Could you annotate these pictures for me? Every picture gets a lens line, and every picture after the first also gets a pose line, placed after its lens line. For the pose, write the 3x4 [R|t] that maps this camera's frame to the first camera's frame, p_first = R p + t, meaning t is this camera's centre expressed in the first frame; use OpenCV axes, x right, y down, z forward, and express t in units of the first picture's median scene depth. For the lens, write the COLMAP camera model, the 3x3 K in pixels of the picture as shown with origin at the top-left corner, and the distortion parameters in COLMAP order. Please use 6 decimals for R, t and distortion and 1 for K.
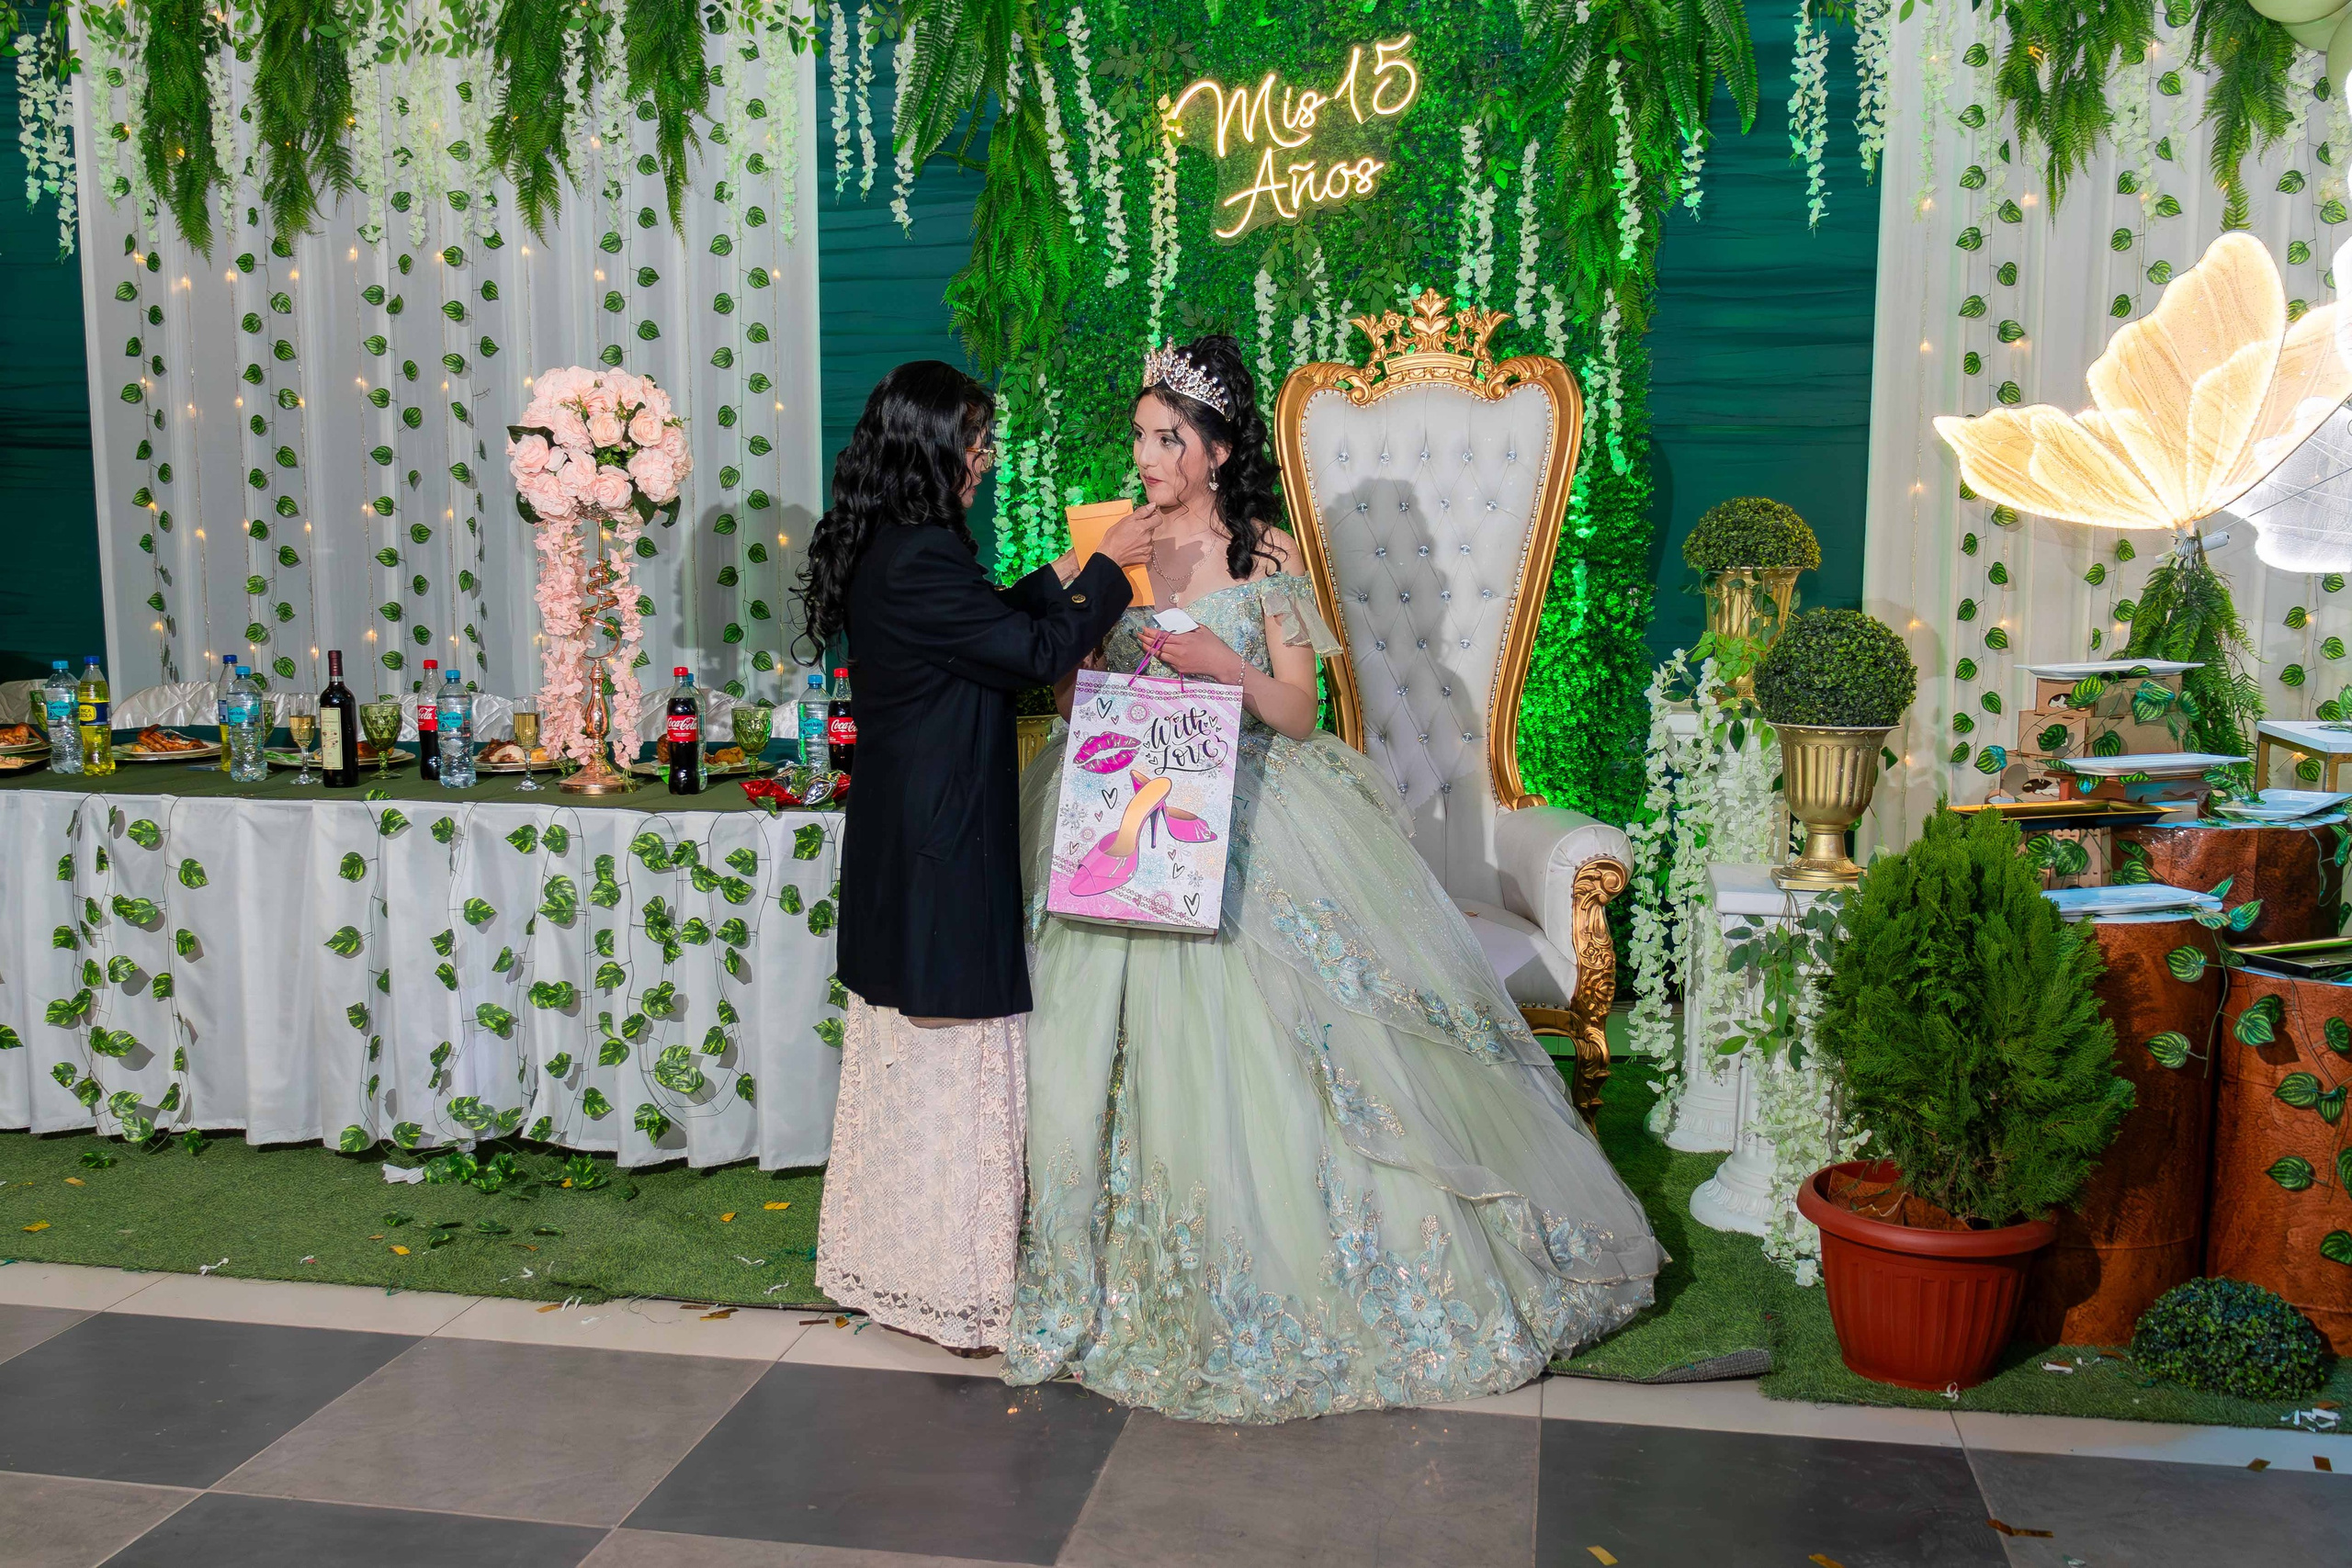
lens RADIAL K [[2183.2, 0, 1163.5], [0, 2183.2, 869.2], [0, 0, 1]] dist [0.007842, -0.005827]
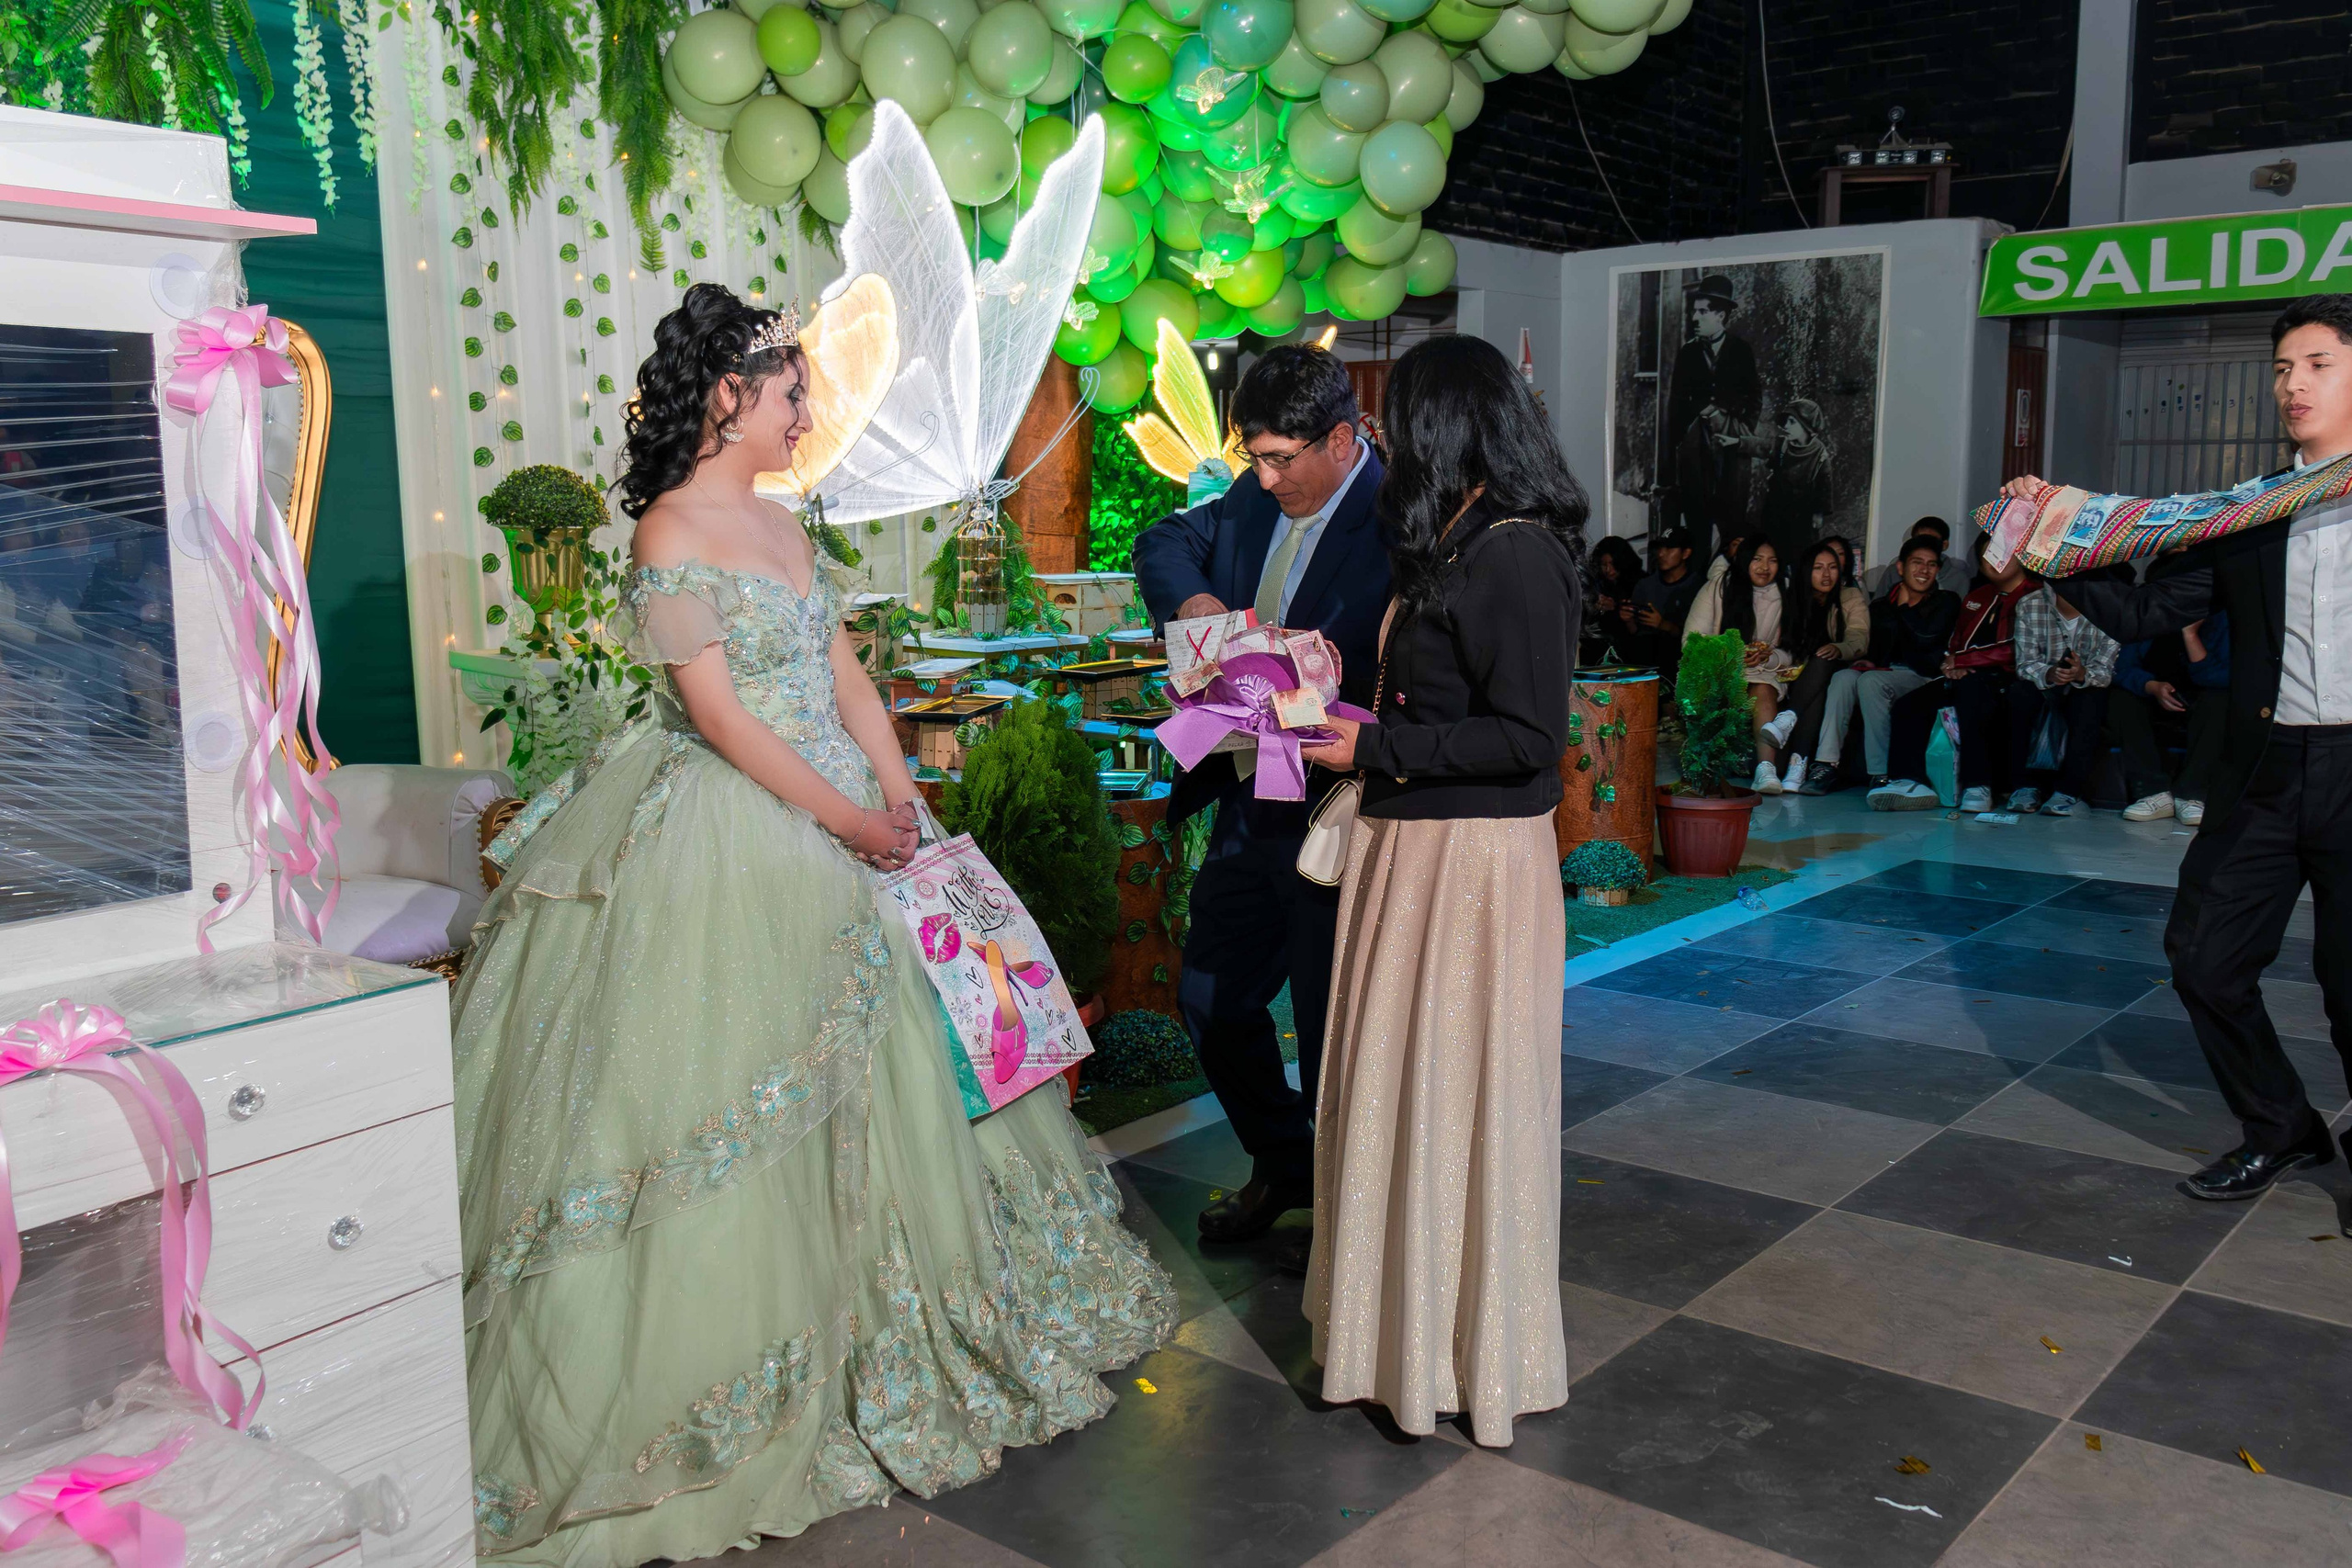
lens RADIAL K [[2009.7, 0, 1201.2], [0, 2009.7, 795.8], [0, 0, 1]] dist [-0.001013, -0.006206]
pose [[0.481189, -0.129003, 0.867073, -0.376412], [0.131054, 0.988583, 0.074352, -0.027795], [-0.866765, 0.077856, 0.492602, 0.170268]]
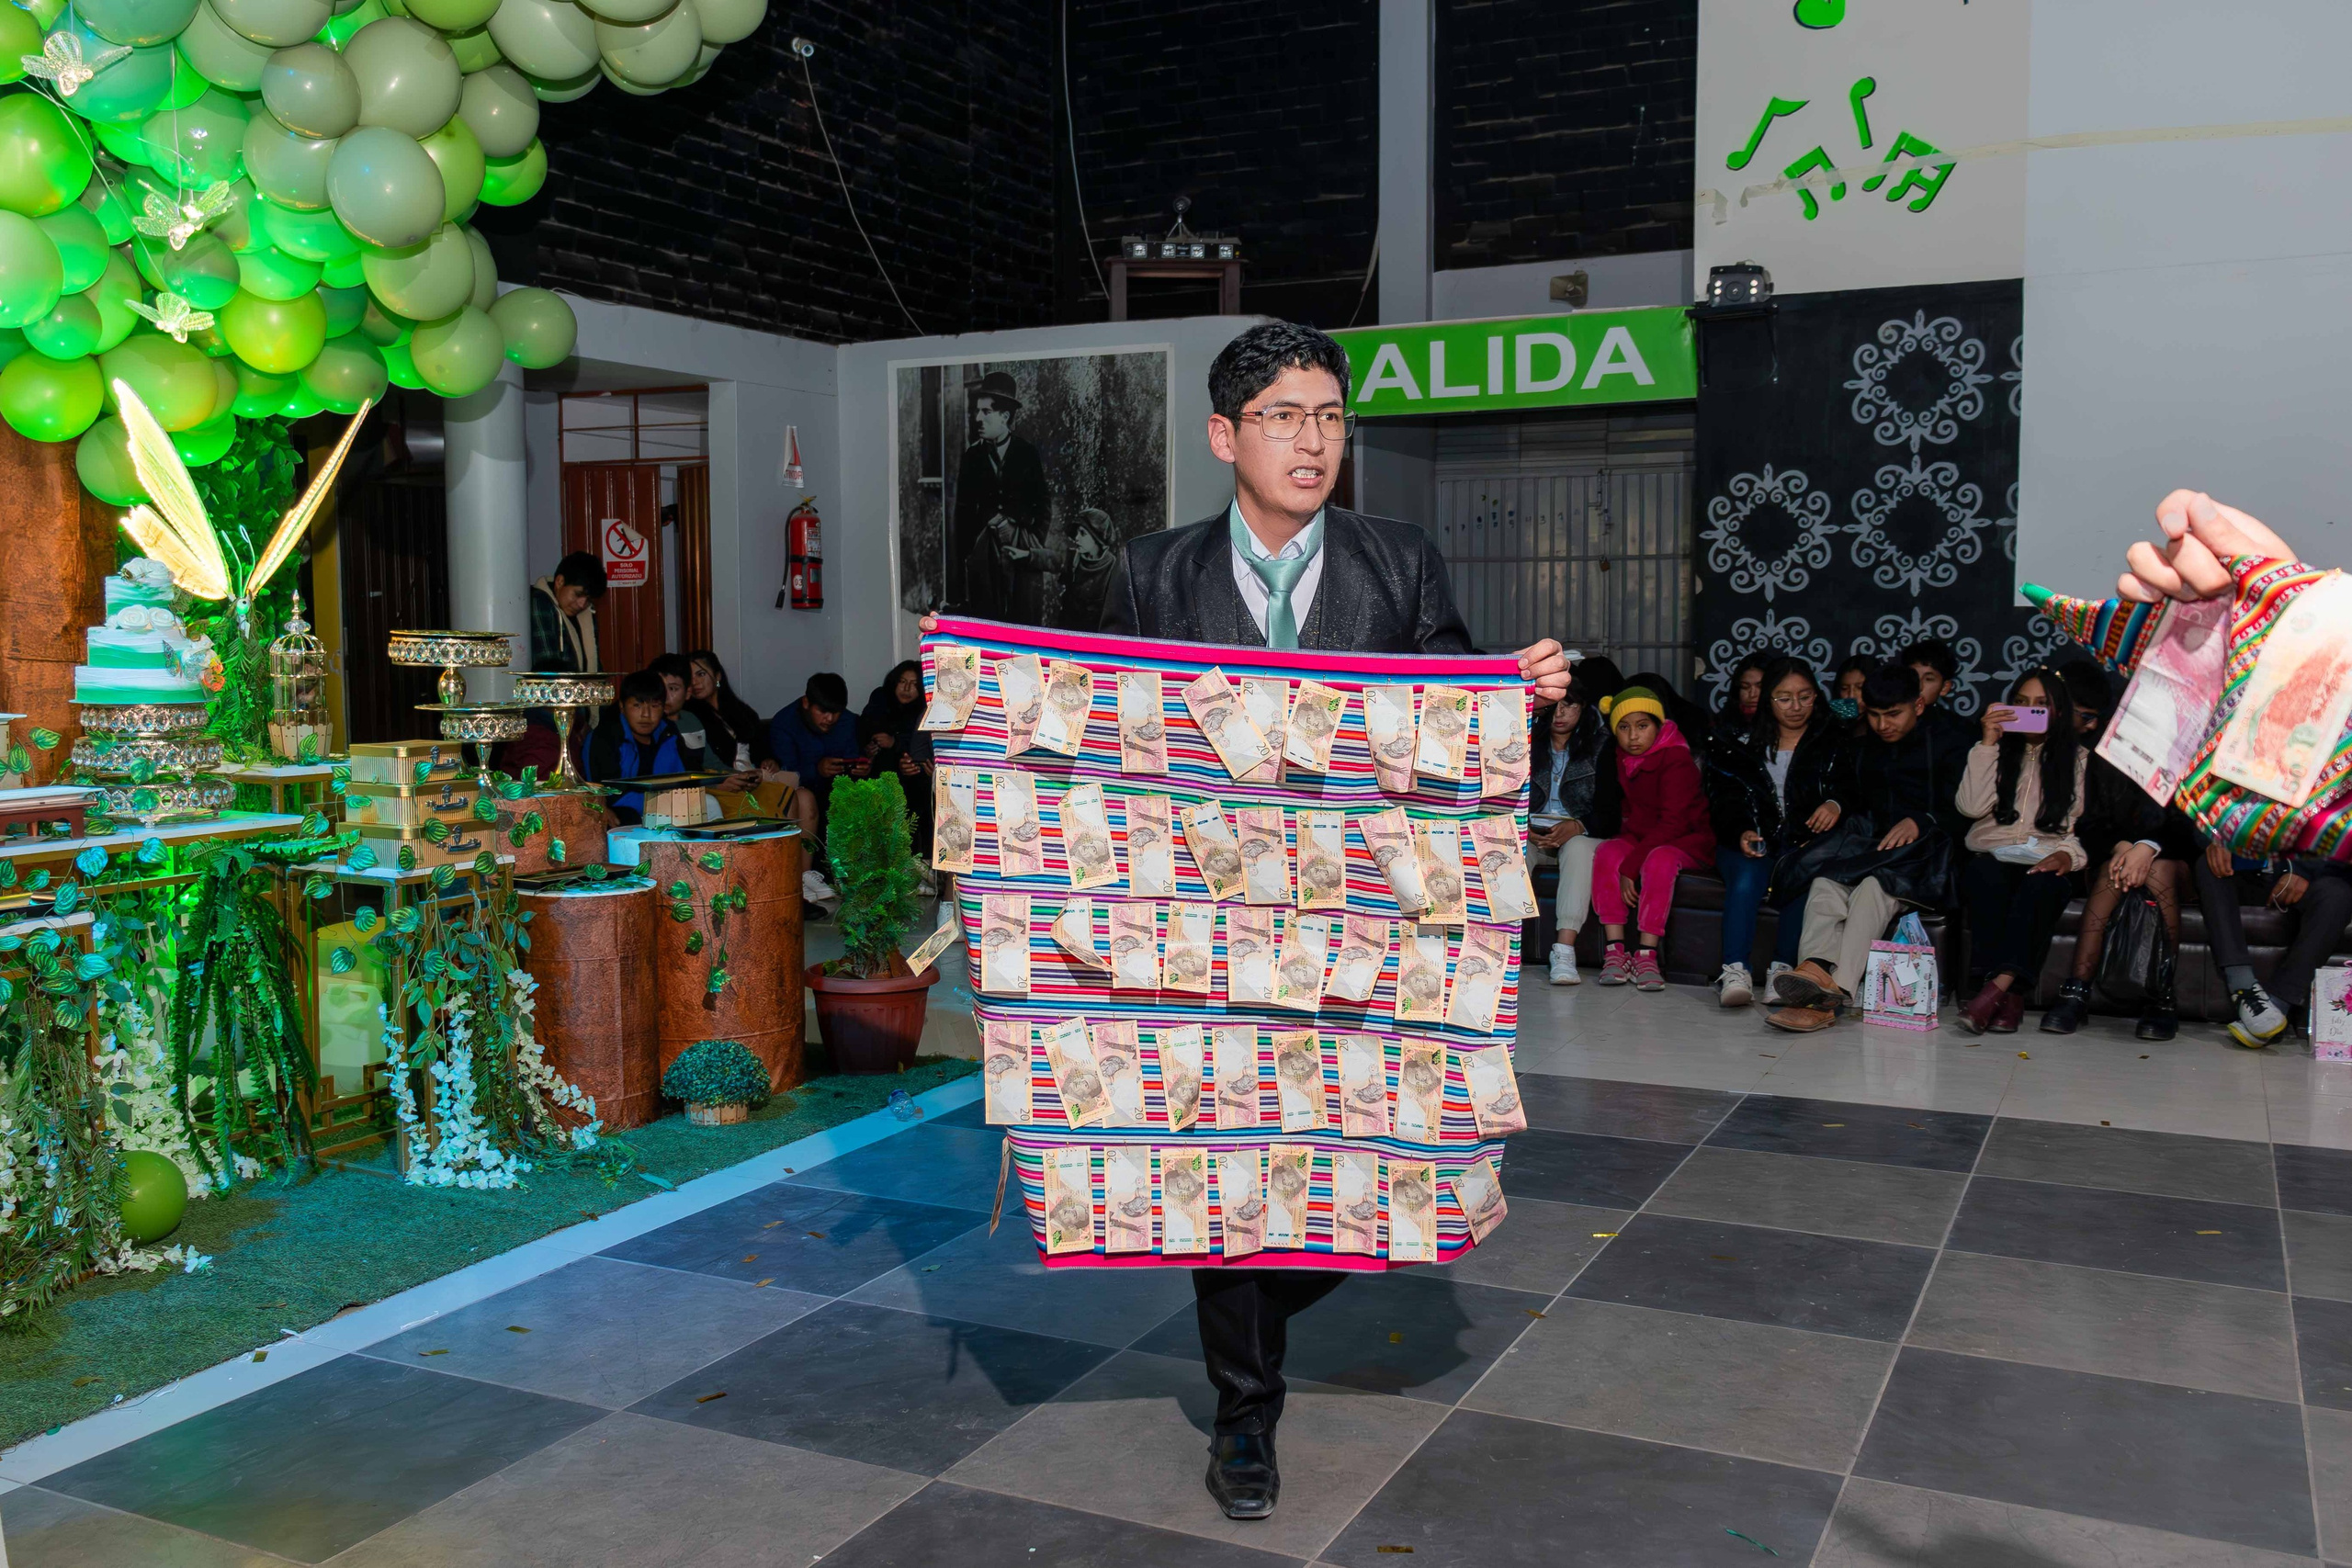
lens RADIAL K [[2062.2, 0, 1156.3], [0, 2062.2, 784.7], [0, 0, 1]] dist [0.007443, 0.003032]
pose [[0.266479, -0.076877, 0.960770, -0.119621], [0.143863, 0.988820, 0.039220, -0.010630], [-0.953044, 0.127768, 0.274559, 0.079452]]
